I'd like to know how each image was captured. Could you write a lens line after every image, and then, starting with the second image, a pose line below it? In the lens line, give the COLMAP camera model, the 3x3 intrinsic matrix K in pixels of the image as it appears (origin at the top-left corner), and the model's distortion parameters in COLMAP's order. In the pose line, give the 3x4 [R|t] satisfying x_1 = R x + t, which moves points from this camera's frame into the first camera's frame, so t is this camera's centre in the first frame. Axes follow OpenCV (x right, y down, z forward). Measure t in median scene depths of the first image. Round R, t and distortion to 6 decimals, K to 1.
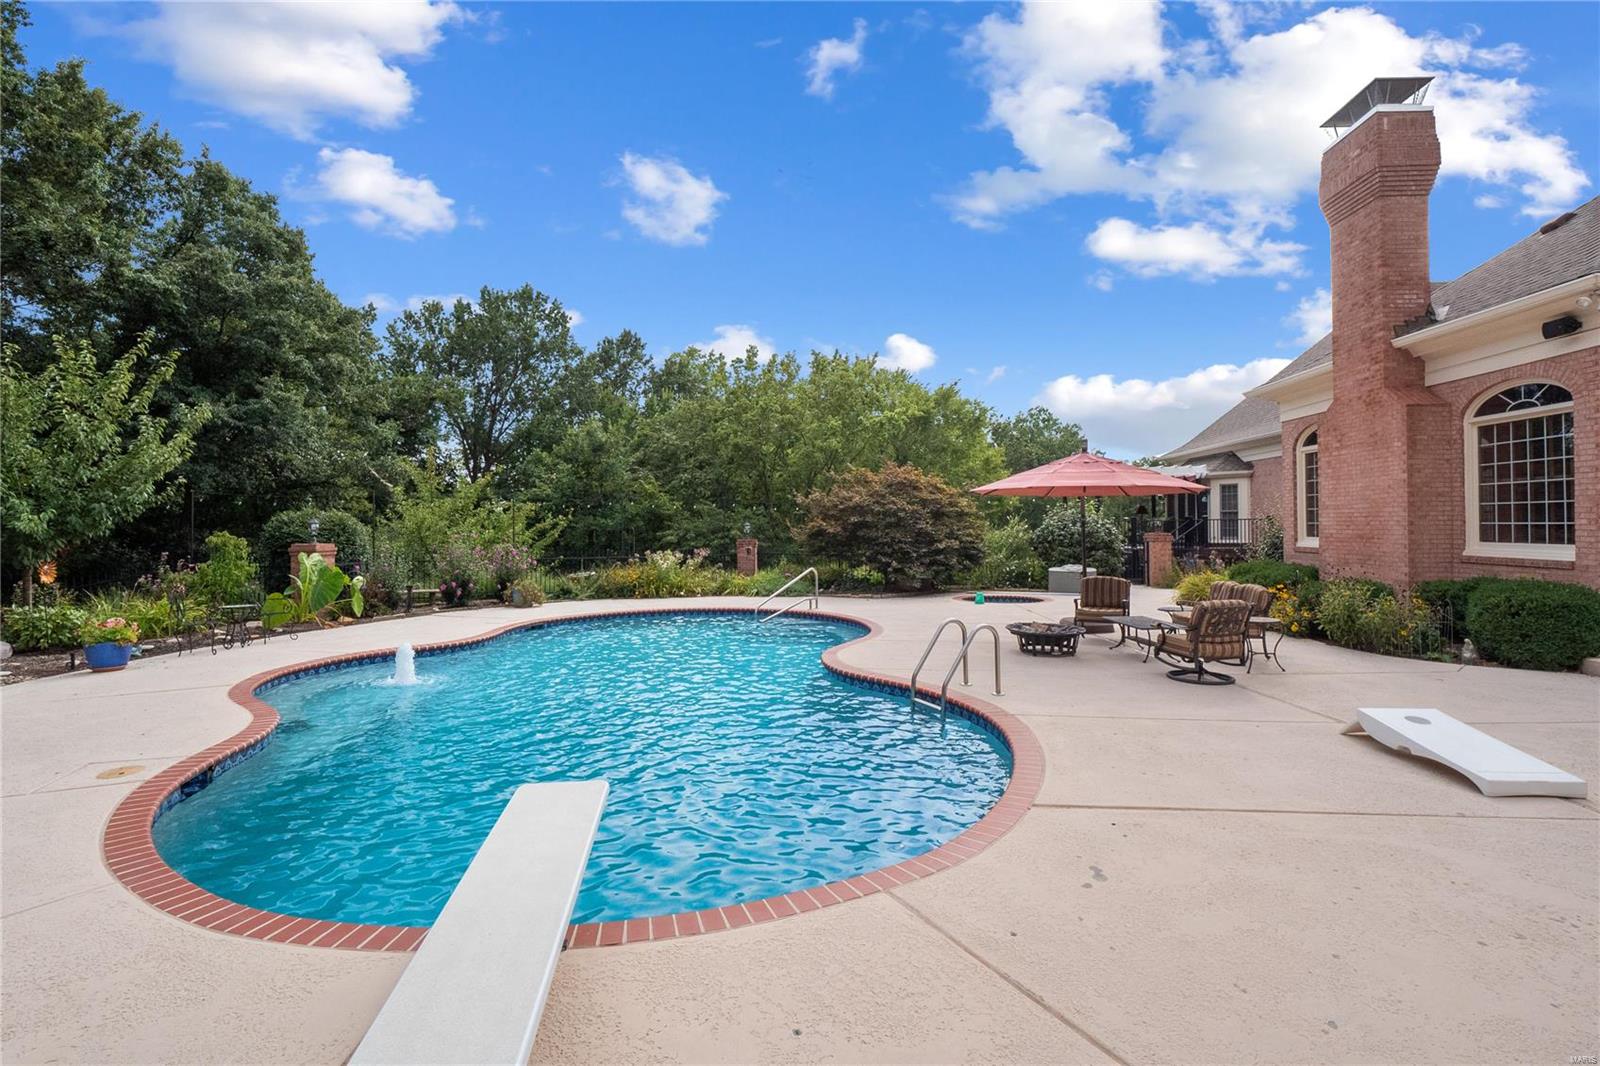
lens RADIAL K [[745.5, 0, 809.5], [0, 745.5, 523.2], [0, 0, 1]] dist [-0.012648, 0.000654]
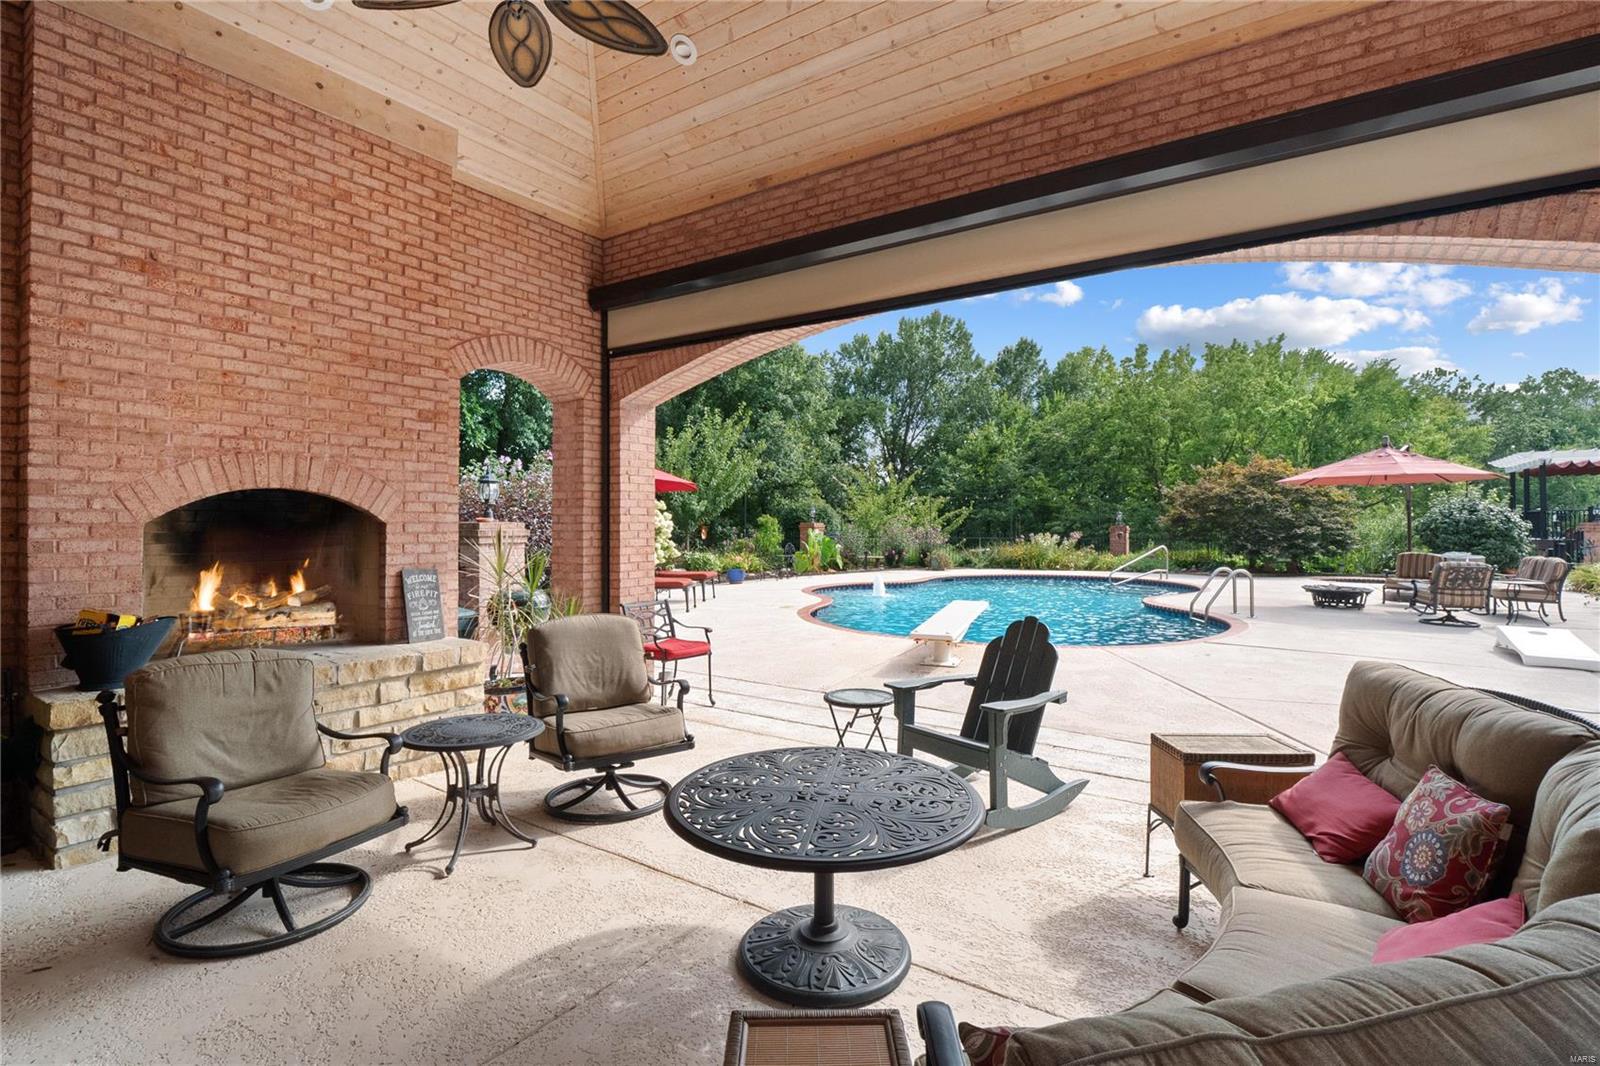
lens RADIAL K [[745.5, 0, 809.5], [0, 745.5, 523.2], [0, 0, 1]] dist [-0.012648, 0.000654]
pose [[0.866697, 0.007169, -0.498783, 0.049604], [-0.004608, 0.999969, 0.006367, 0.007780], [0.498813, -0.003220, 0.866704, -0.160347]]
